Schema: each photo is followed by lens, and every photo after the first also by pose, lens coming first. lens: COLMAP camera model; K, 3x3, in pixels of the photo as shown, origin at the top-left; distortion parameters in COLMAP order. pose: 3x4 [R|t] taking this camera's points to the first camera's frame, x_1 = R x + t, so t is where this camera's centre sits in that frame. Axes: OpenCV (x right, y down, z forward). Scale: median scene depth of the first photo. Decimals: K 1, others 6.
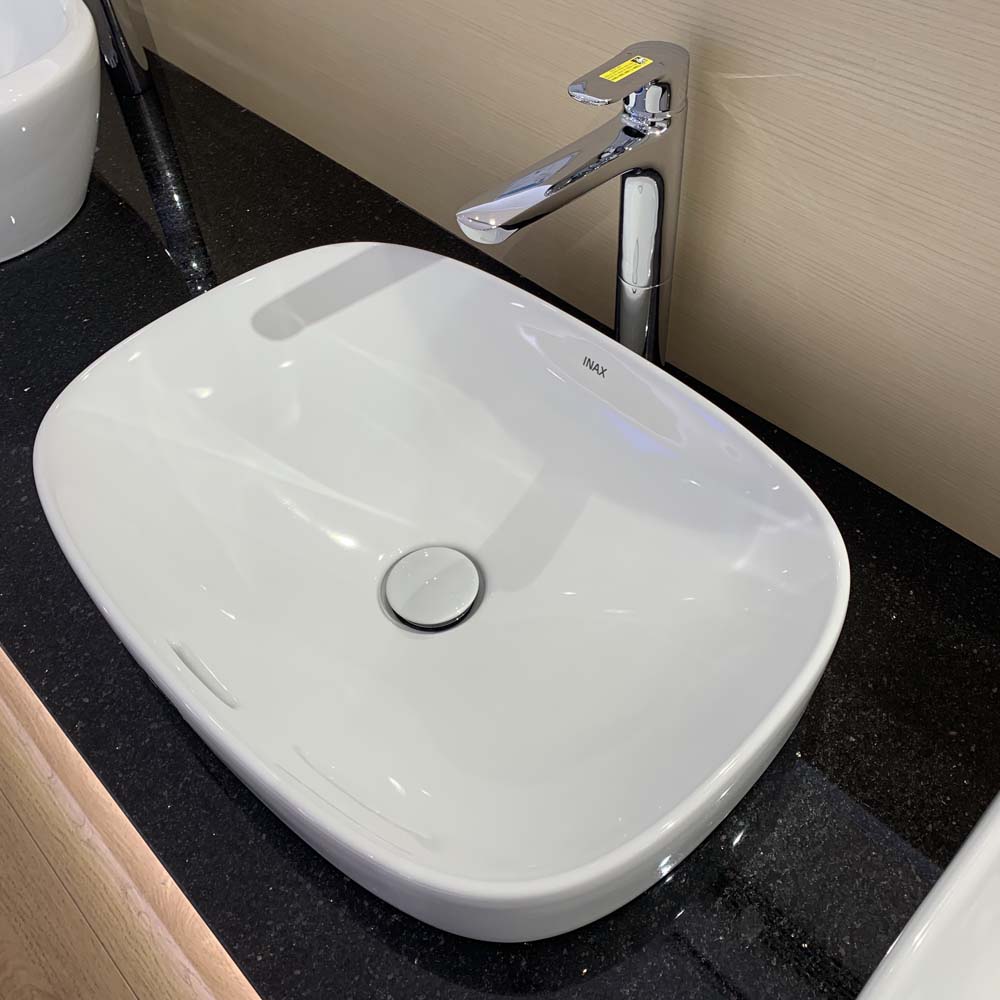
lens RADIAL K [[1043.4, 0, 499.4], [0, 1043.4, 494.2], [0, 0, 1]] dist [0.000251, 0.000000]
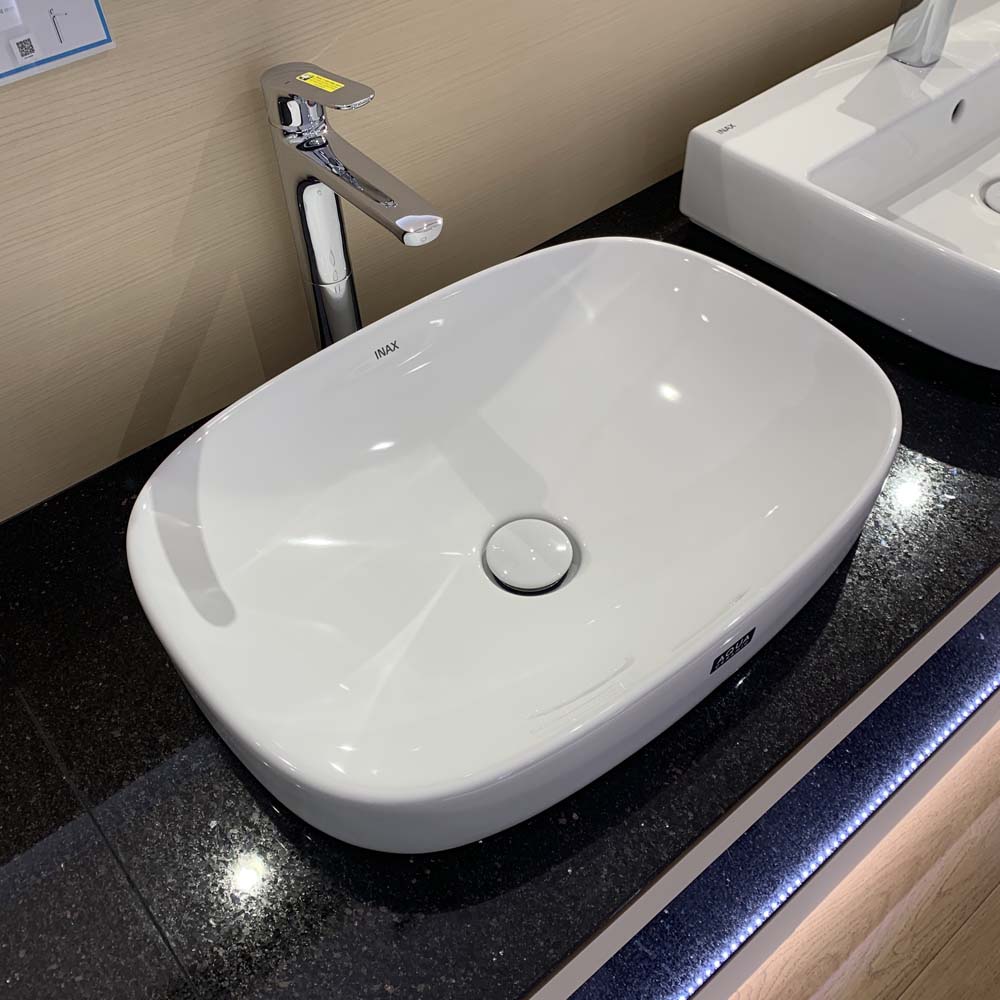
lens RADIAL K [[1043.4, 0, 521.6], [0, 1043.4, 493.1], [0, 0, 1]] dist [0.000251, 0.000000]
pose [[0.050368, -0.702517, 0.709882, -0.896925], [0.762703, 0.485942, 0.426785, -0.465897], [-0.644785, 0.519933, 0.560288, 0.422671]]
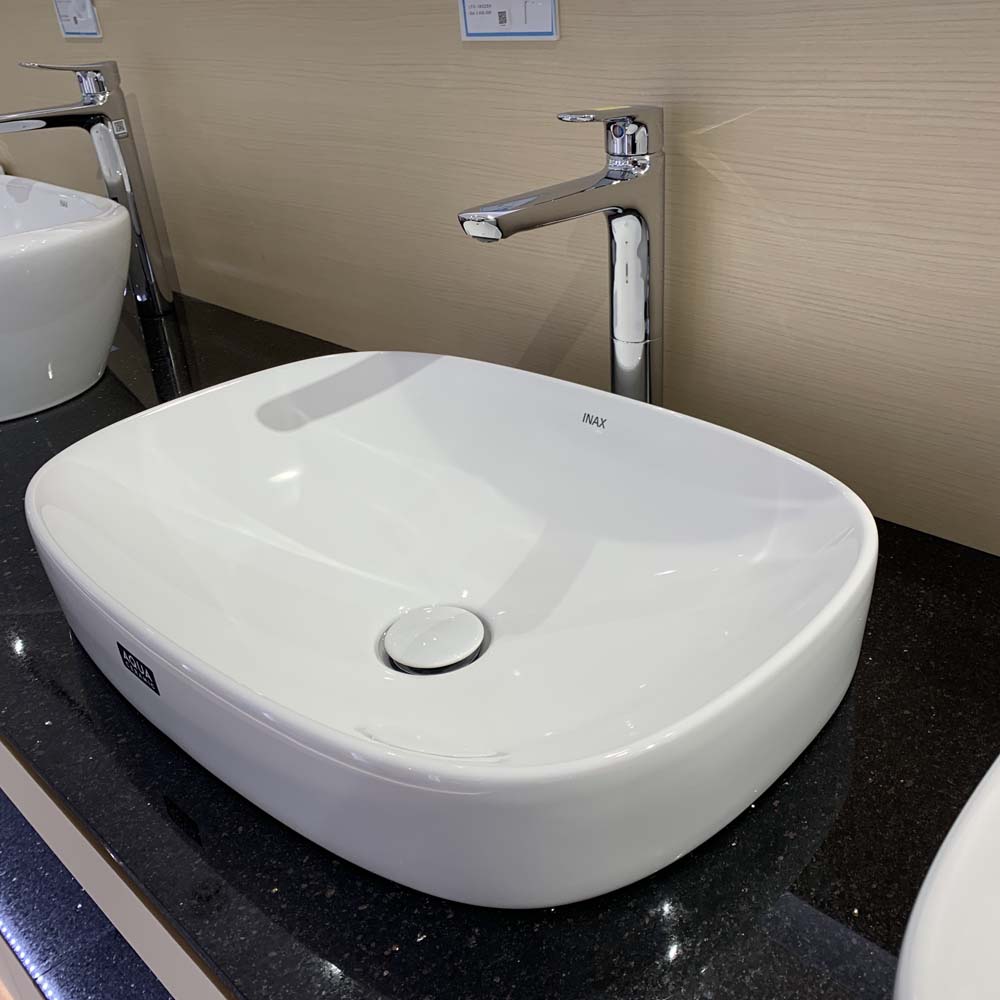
lens RADIAL K [[1043.4, 0, 500.7], [0, 1043.4, 501.6], [0, 0, 1]] dist [0.000251, 0.000000]
pose [[0.999673, -0.022578, 0.011990, -0.015265], [0.025389, 0.931746, -0.362223, 0.359349], [-0.002994, 0.362409, 0.932014, 0.097262]]
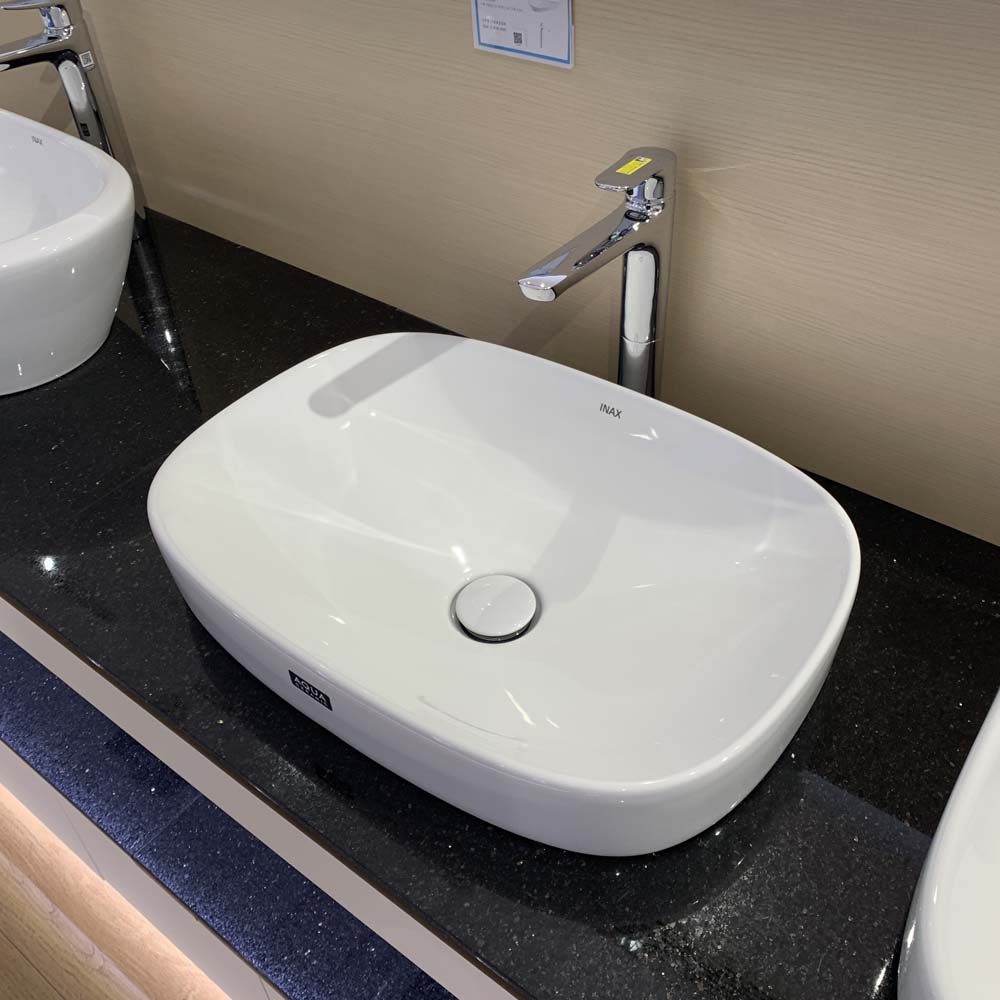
lens RADIAL K [[1043.4, 0, 500.7], [0, 1043.4, 494.5], [0, 0, 1]] dist [0.000251, 0.000000]
pose [[0.988973, -0.086847, 0.119957, -0.214276], [0.103481, 0.984697, -0.140227, 0.147110], [-0.105943, 0.151094, 0.982826, -0.179975]]
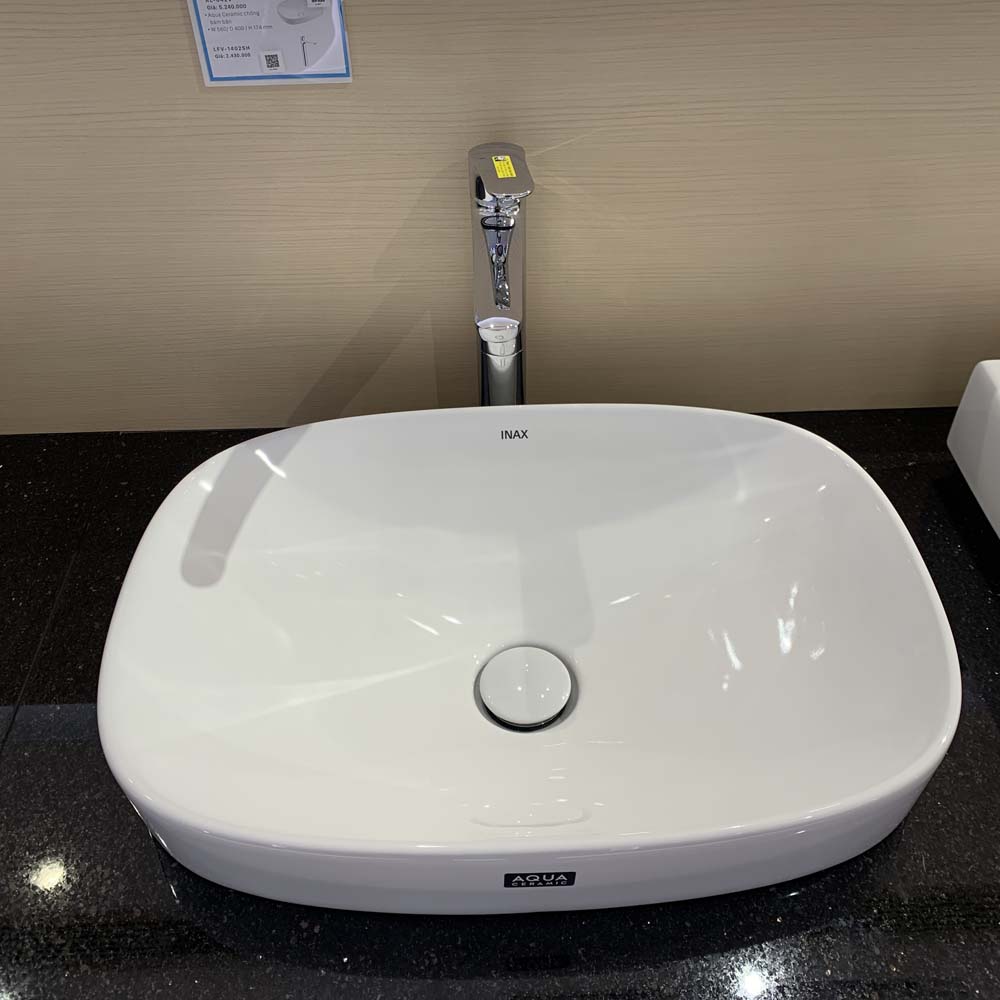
lens RADIAL K [[1043.4, 0, 510.9], [0, 1043.4, 501.3], [0, 0, 1]] dist [0.000251, 0.000000]
pose [[0.661029, -0.479269, 0.577358, -0.660466], [0.548531, 0.833676, 0.064015, -0.154894], [-0.512010, 0.274383, 0.813978, 0.143289]]
